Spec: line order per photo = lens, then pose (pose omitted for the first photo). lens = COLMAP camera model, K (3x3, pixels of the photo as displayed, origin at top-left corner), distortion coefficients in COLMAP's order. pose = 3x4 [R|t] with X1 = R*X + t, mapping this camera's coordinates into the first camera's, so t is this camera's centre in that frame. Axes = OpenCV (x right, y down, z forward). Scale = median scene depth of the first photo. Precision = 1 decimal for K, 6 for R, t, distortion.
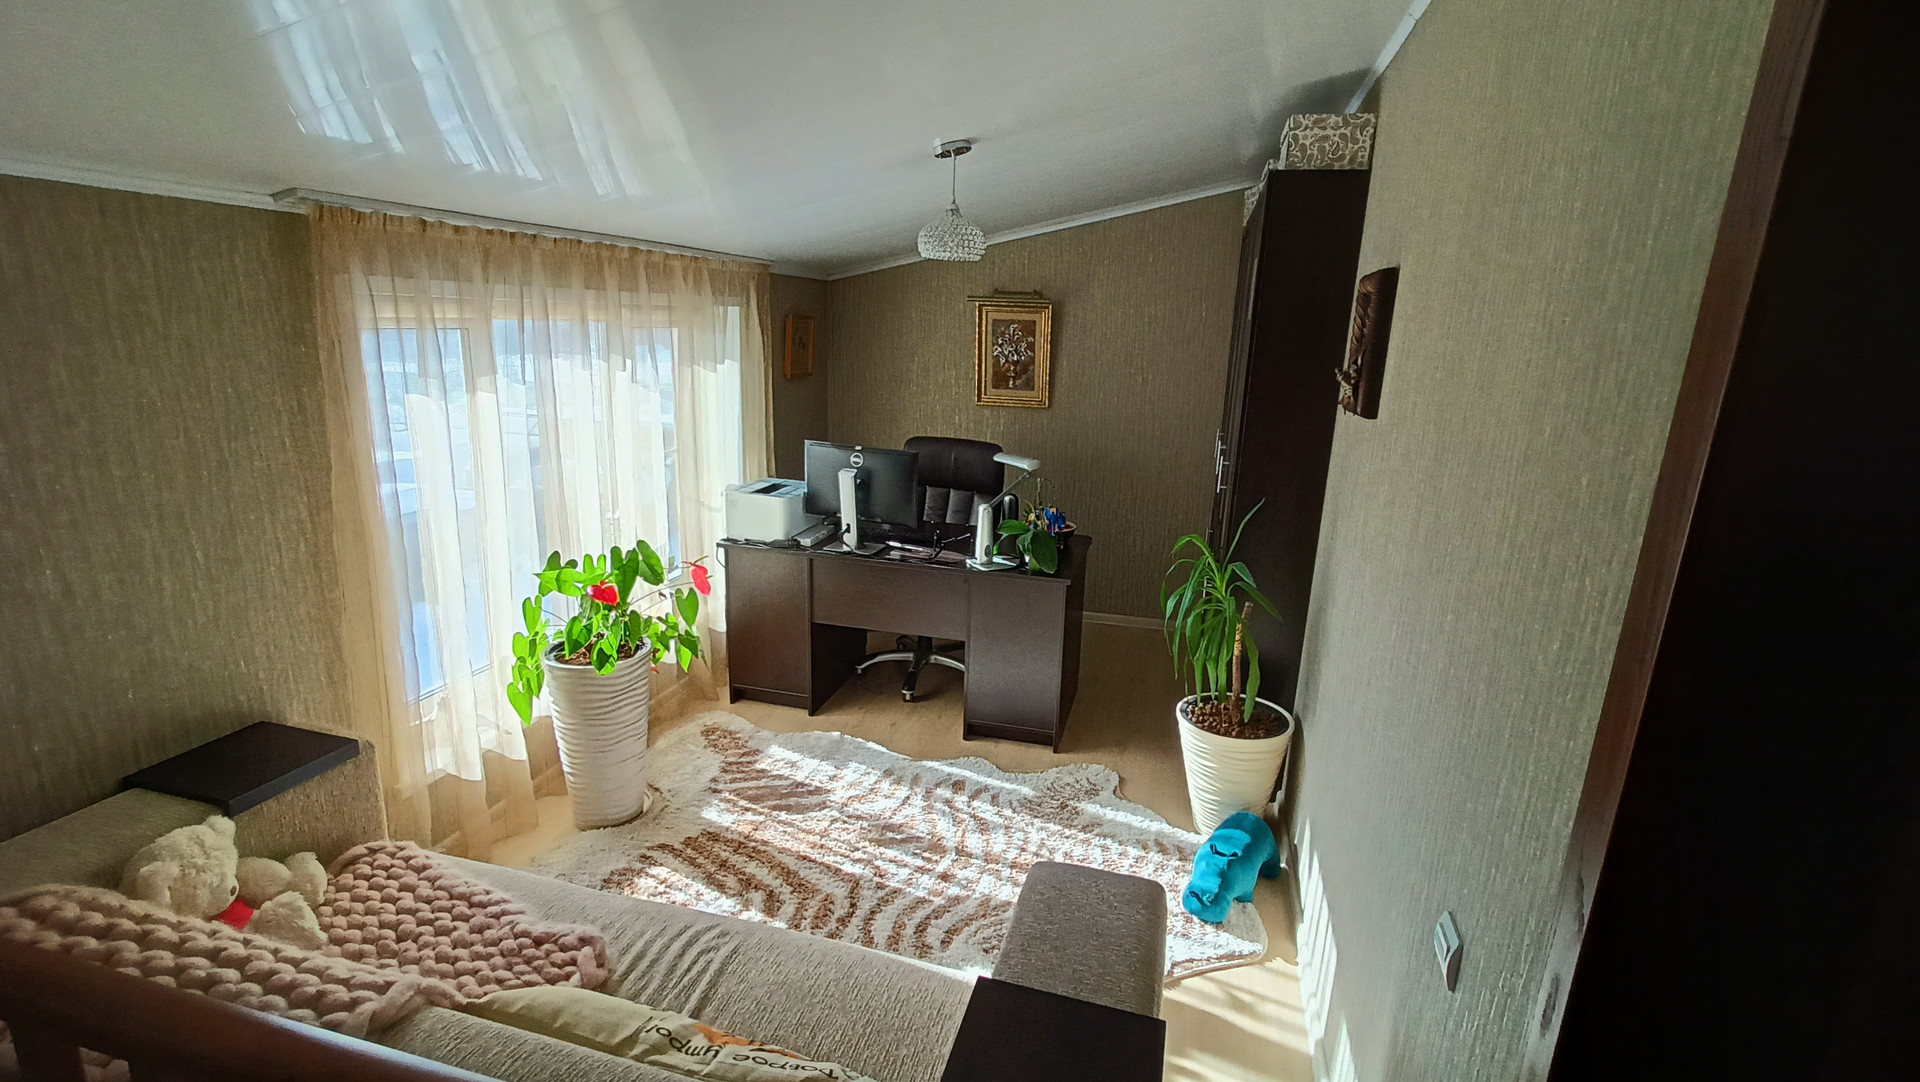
lens RADIAL K [[869.0, 0, 962.8], [0, 869.0, 535.5], [0, 0, 1]] dist [0.003592, 0.000044]
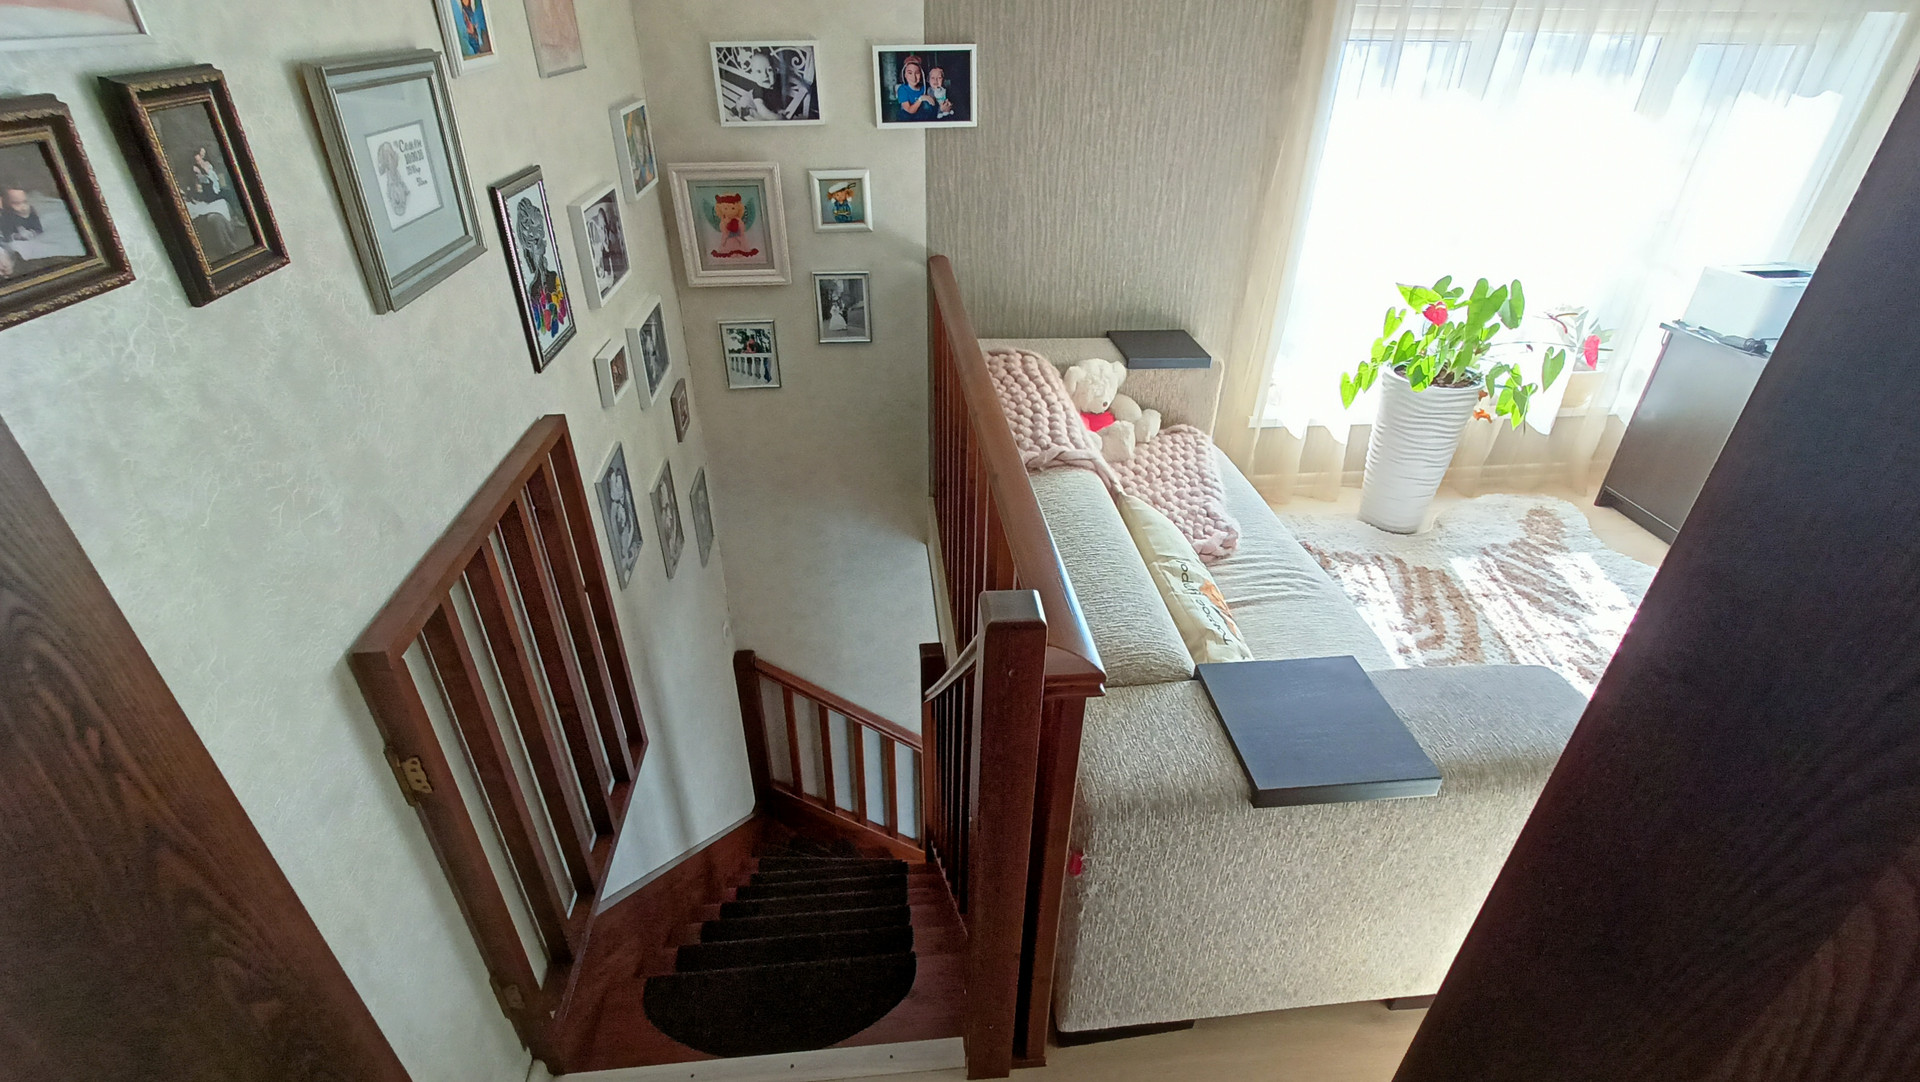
lens RADIAL K [[869.0, 0, 957.7], [0, 869.0, 541.0], [0, 0, 1]] dist [0.003592, 0.000044]
pose [[0.354686, 0.460853, -0.813518, 0.365259], [-0.227549, 0.886473, 0.402973, 0.015312], [0.906874, 0.042186, 0.419286, 0.020726]]
